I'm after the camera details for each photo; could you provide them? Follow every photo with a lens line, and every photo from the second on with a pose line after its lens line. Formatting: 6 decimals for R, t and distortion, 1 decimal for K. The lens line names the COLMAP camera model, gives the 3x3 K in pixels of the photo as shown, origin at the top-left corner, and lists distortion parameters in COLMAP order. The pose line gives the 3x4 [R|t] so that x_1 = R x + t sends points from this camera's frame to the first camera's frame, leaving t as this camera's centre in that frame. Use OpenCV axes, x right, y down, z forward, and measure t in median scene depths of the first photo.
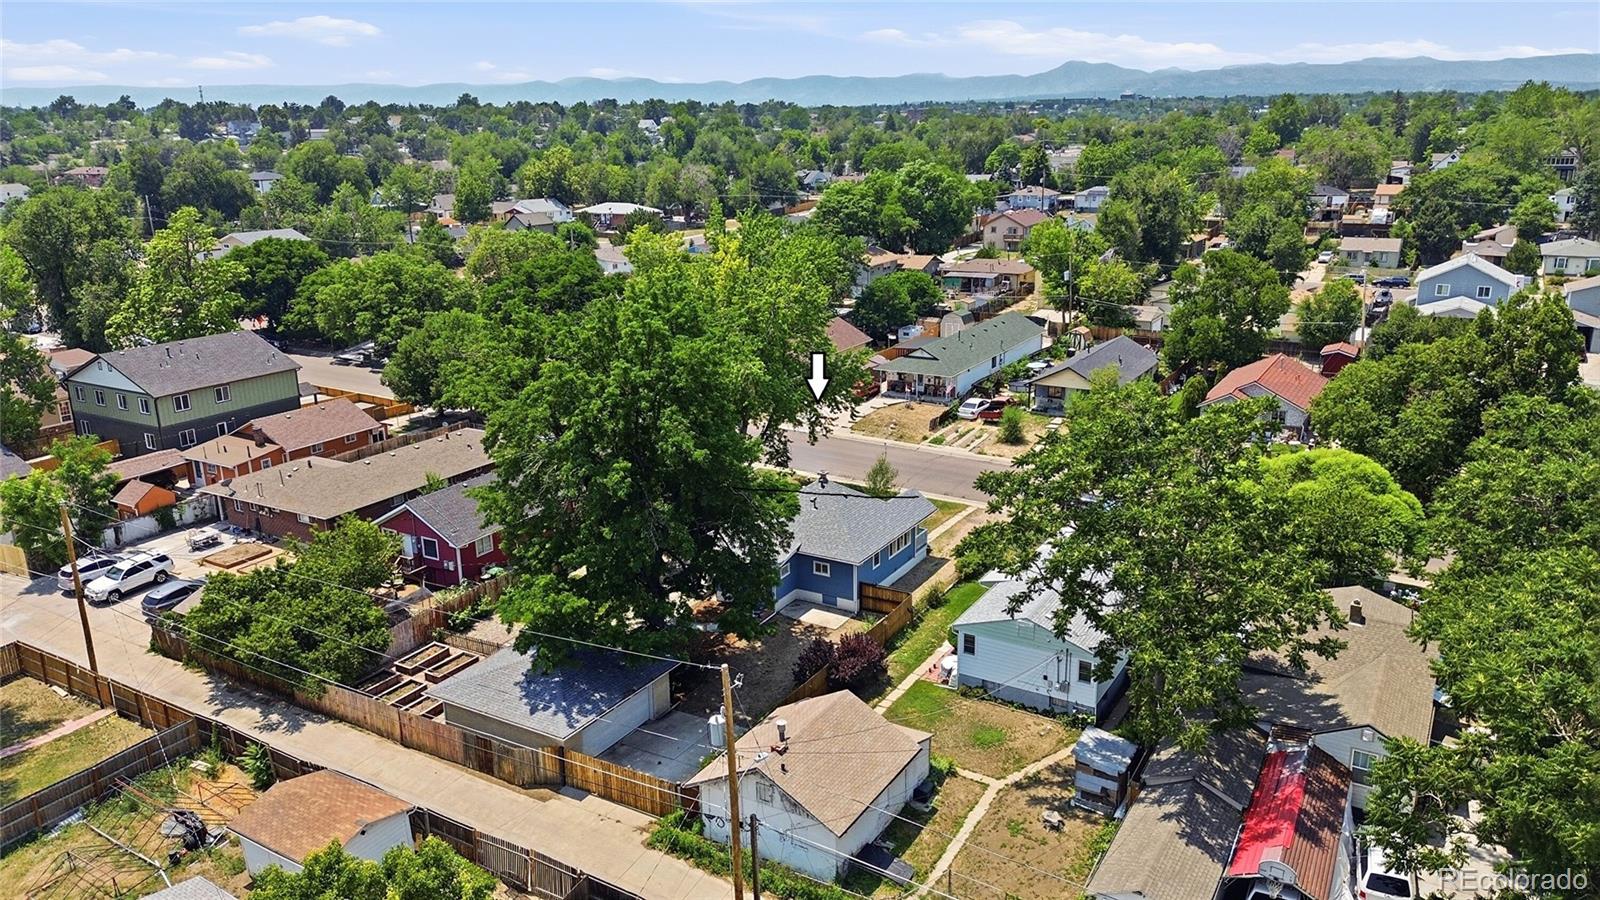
lens RADIAL K [[1118.9, 0, 796.2], [0, 1118.9, 424.9], [0, 0, 1]] dist [0.077397, -0.071740]
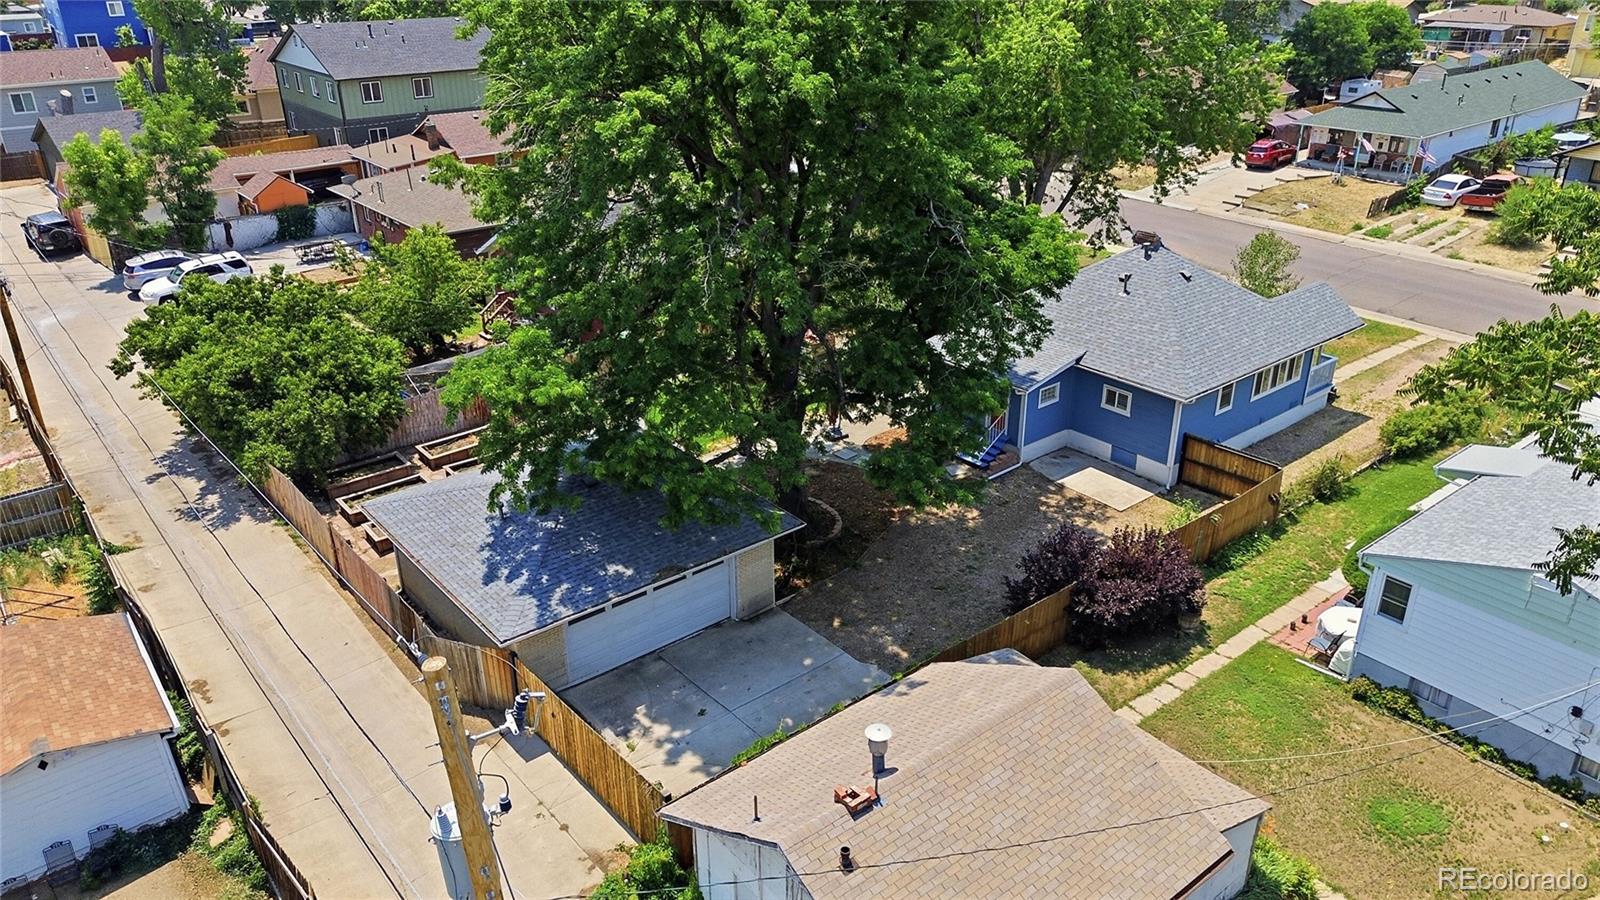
lens RADIAL K [[1145.2, 0, 797.5], [0, 1145.2, 454.8], [0, 0, 1]] dist [0.076268, -0.083214]
pose [[0.943377, 0.153074, -0.294293, 0.045778], [-0.095268, 0.974813, 0.201653, 0.054723], [0.317748, -0.162198, 0.934199, 0.411868]]
